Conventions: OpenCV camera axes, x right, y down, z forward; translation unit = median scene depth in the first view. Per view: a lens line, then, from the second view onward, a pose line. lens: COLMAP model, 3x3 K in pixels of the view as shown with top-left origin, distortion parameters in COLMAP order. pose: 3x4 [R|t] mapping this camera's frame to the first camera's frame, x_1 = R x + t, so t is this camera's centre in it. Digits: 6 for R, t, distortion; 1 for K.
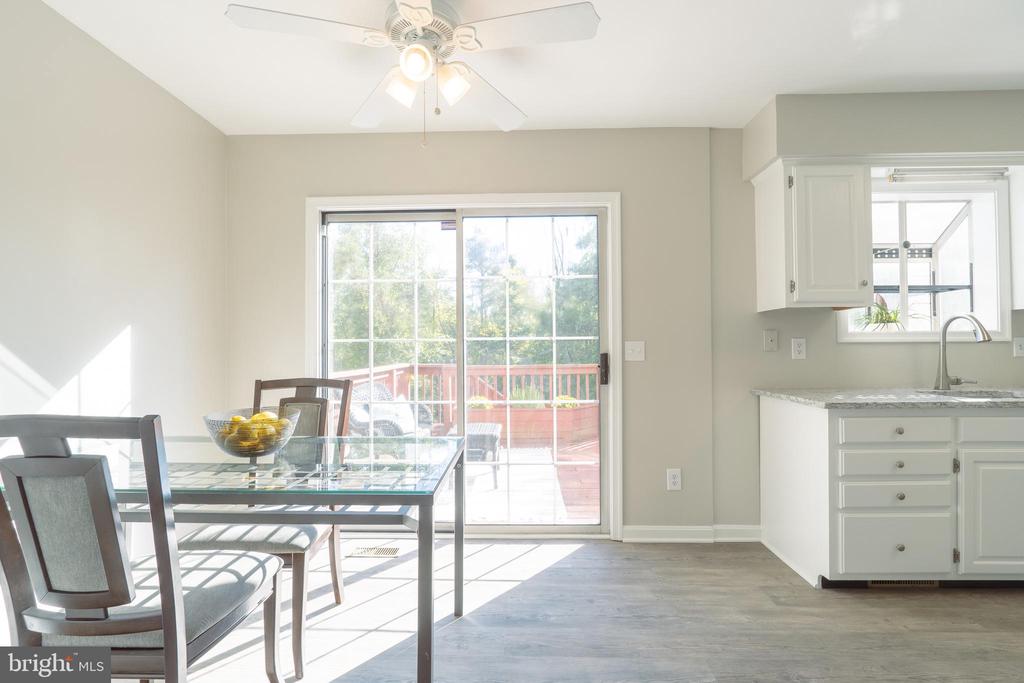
lens RADIAL K [[465.7, 0, 509.9], [0, 465.7, 343.8], [0, 0, 1]] dist [-0.007972, 0.001406]
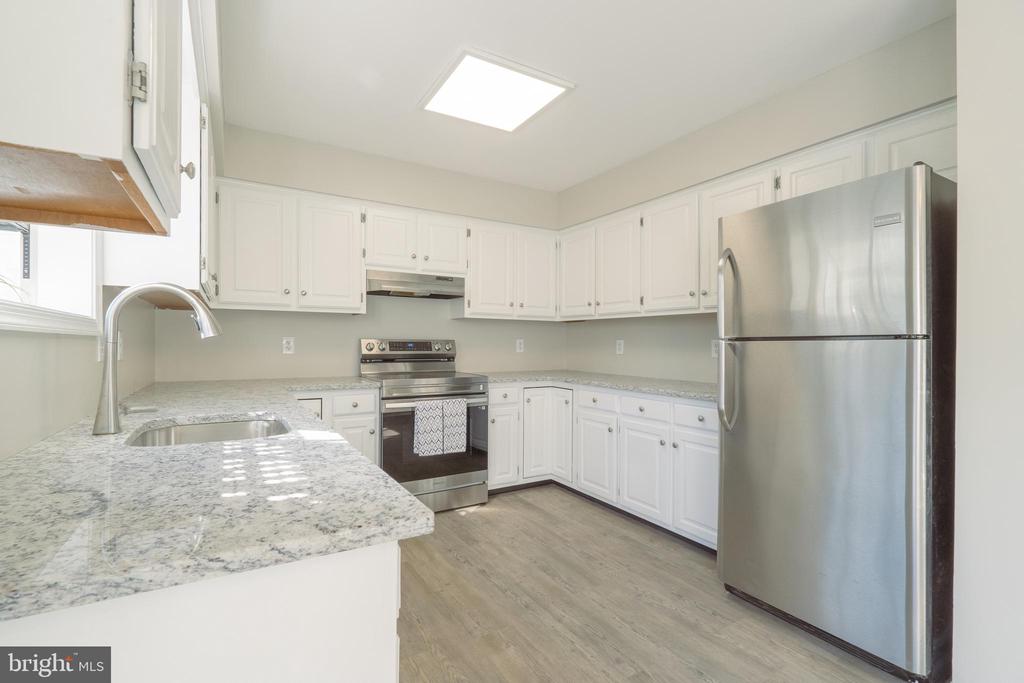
lens RADIAL K [[465.7, 0, 509.9], [0, 465.7, 343.8], [0, 0, 1]] dist [-0.007972, 0.001406]
pose [[-0.538335, 0.007894, 0.842694, 0.284869], [-0.011784, 0.999788, -0.016893, 0.008560], [-0.842649, -0.019024, -0.538128, 0.873209]]
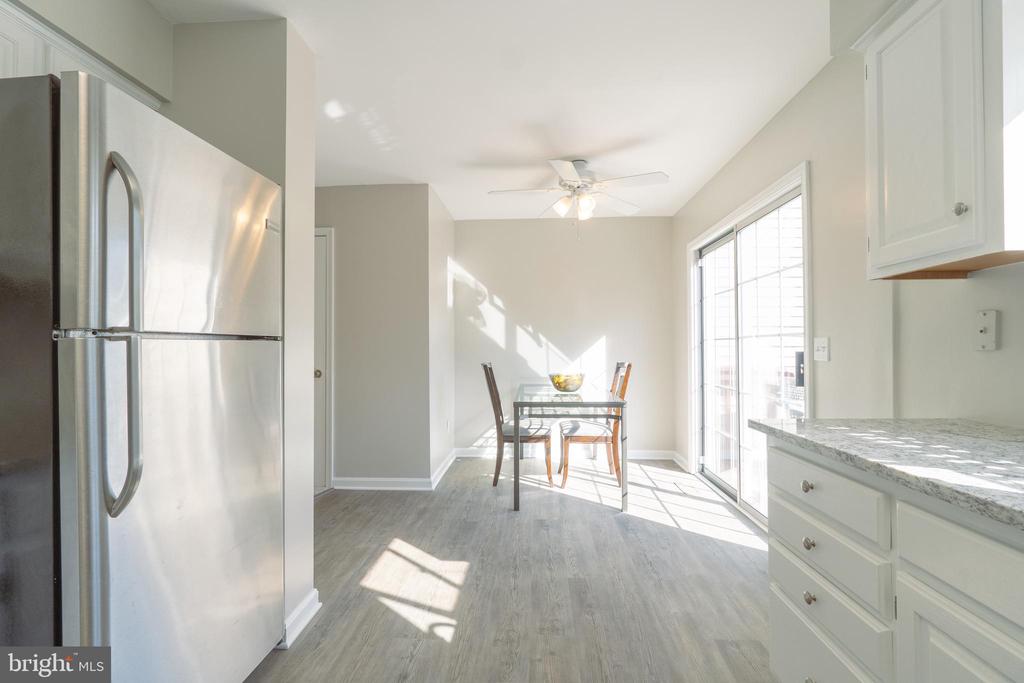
lens RADIAL K [[465.7, 0, 509.9], [0, 465.7, 343.8], [0, 0, 1]] dist [-0.007972, 0.001406]
pose [[-0.032464, -0.000391, -0.999473, 1.113945], [0.016696, 0.999860, -0.000934, -0.002169], [0.999333, -0.016718, -0.032453, 0.492905]]
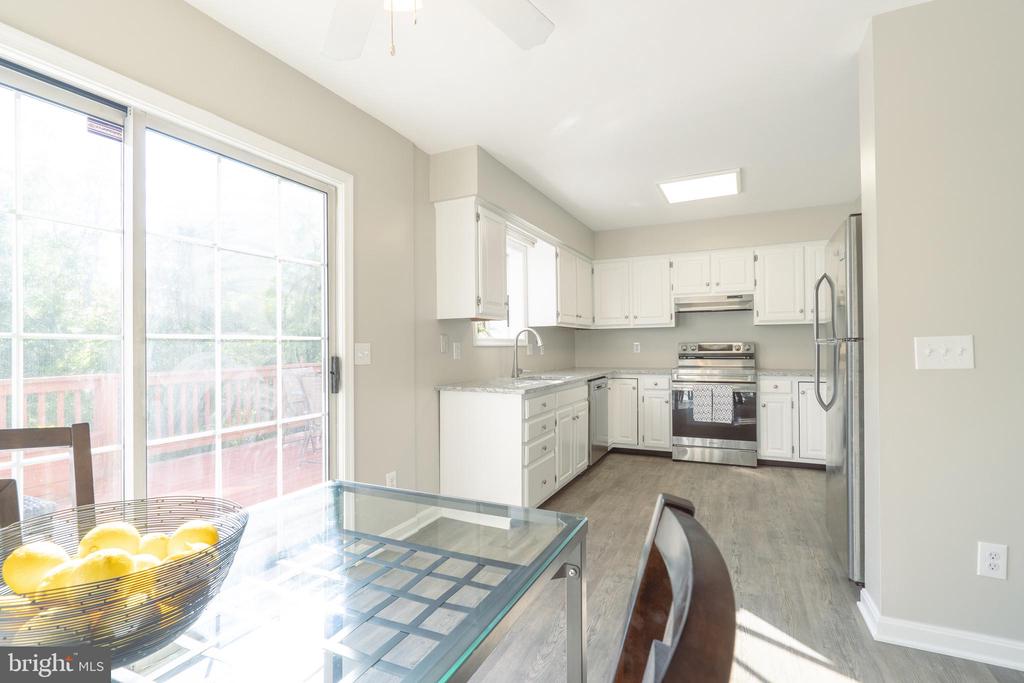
lens RADIAL K [[472.9, 0, 515.5], [0, 472.9, 344.5], [0, 0, 1]] dist [-0.010826, 0.000459]
pose [[0.408769, 0.008741, 0.912596, -0.468315], [-0.006467, 0.999957, -0.006681, 0.001866], [-0.912615, -0.003171, 0.408808, 0.350399]]
